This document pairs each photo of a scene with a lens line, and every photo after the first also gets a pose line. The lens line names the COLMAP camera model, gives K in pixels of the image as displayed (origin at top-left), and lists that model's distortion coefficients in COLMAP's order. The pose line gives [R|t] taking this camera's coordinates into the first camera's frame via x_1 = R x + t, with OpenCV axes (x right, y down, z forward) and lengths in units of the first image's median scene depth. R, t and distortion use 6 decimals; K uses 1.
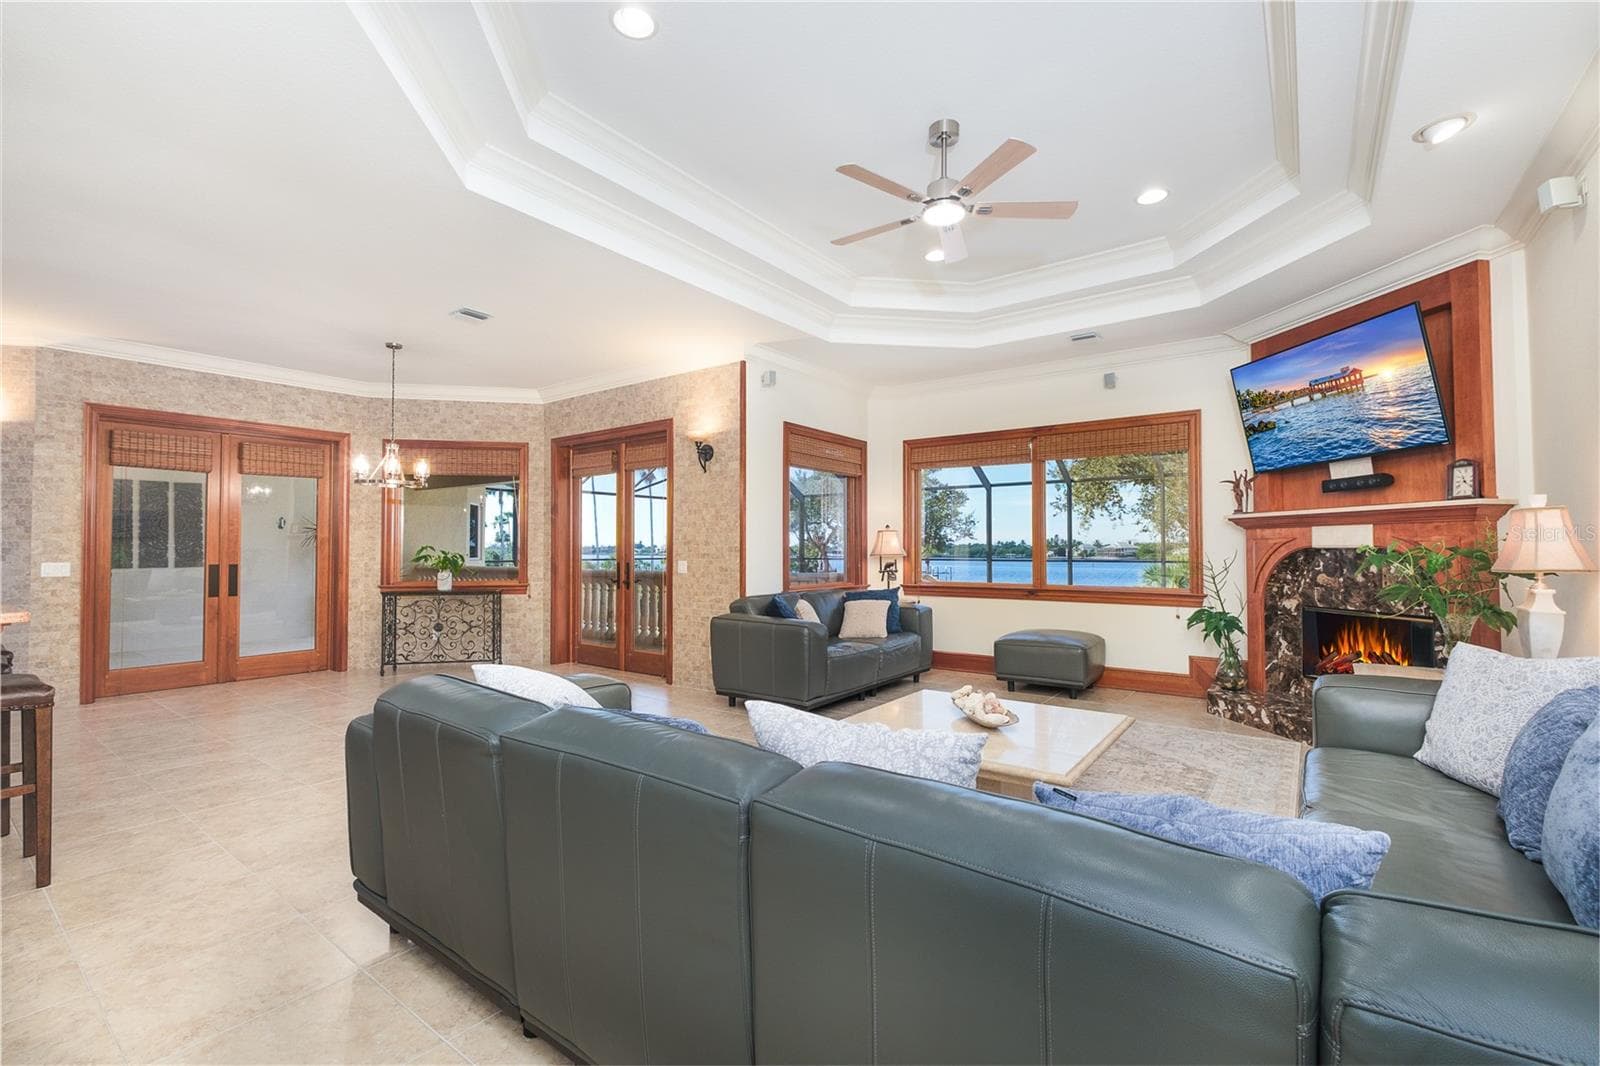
lens RADIAL K [[675.1, 0, 800.0], [0, 675.1, 533.0], [0, 0, 1]] dist [0.000340, 0.000036]
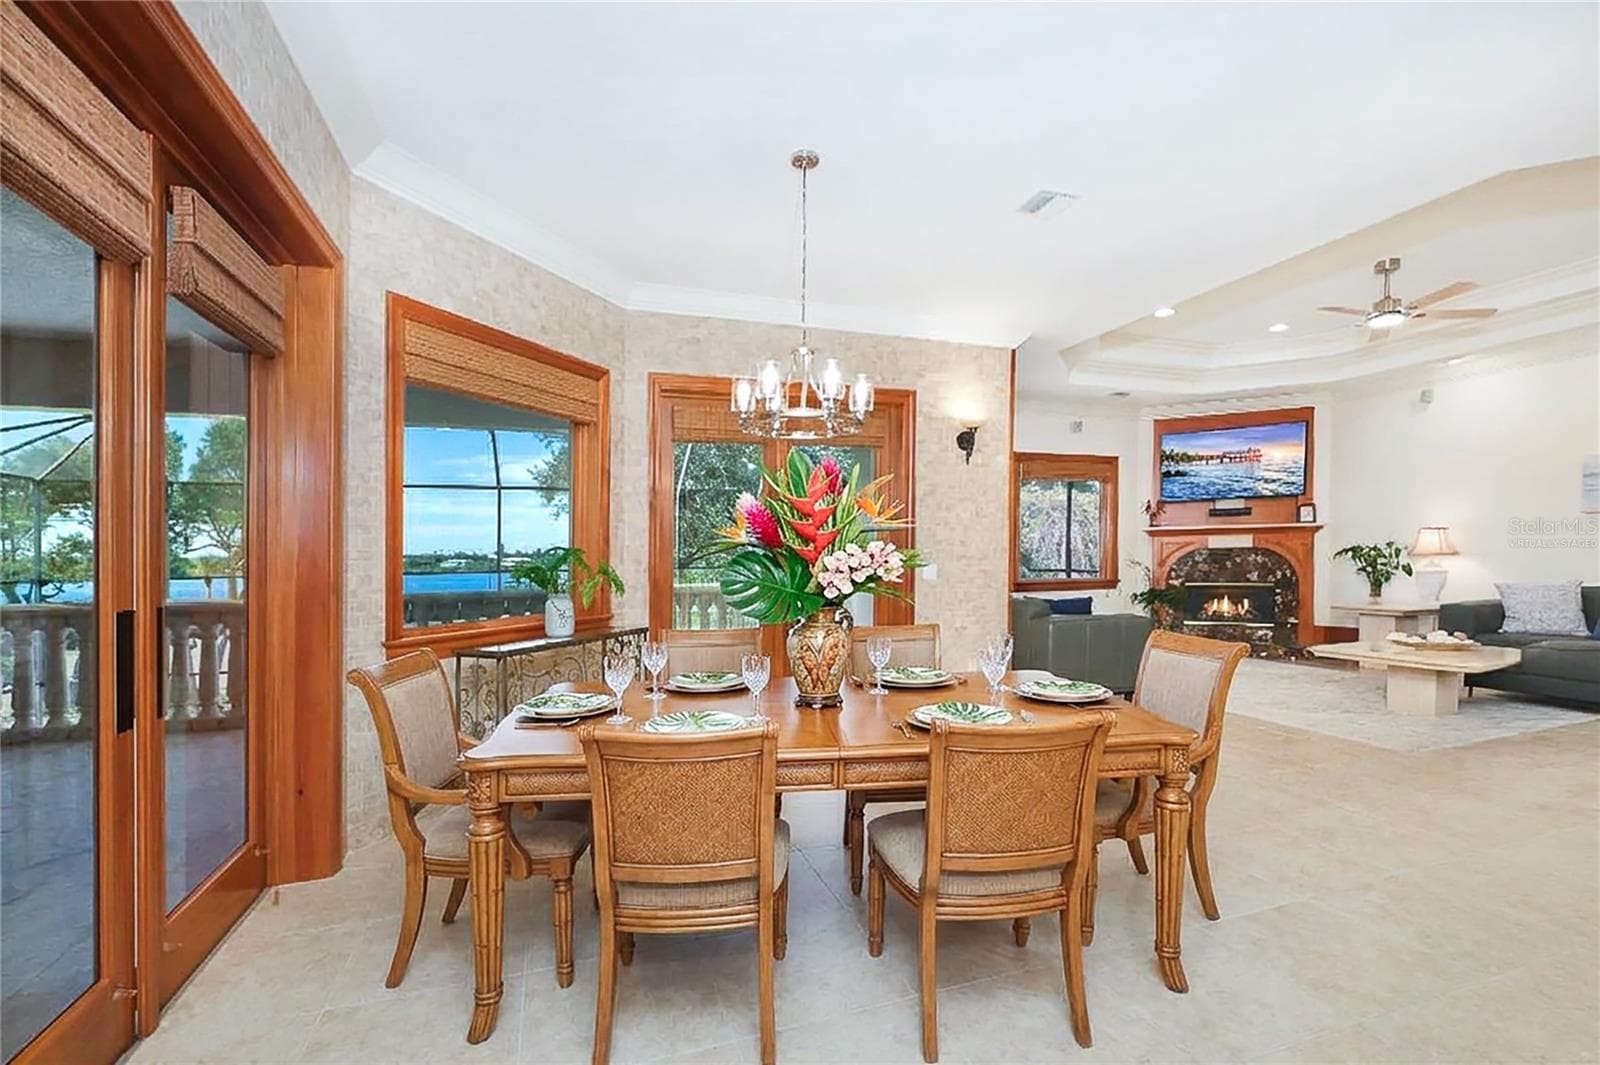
lens RADIAL K [[694.3, 0, 768.9], [0, 694.3, 537.5], [0, 0, 1]] dist [0.001198, -0.000116]
pose [[0.580494, 0.015396, 0.814119, -1.257009], [-0.008325, 0.999881, -0.012973, 0.026097], [-0.814222, 0.000753, 0.580553, 0.842568]]
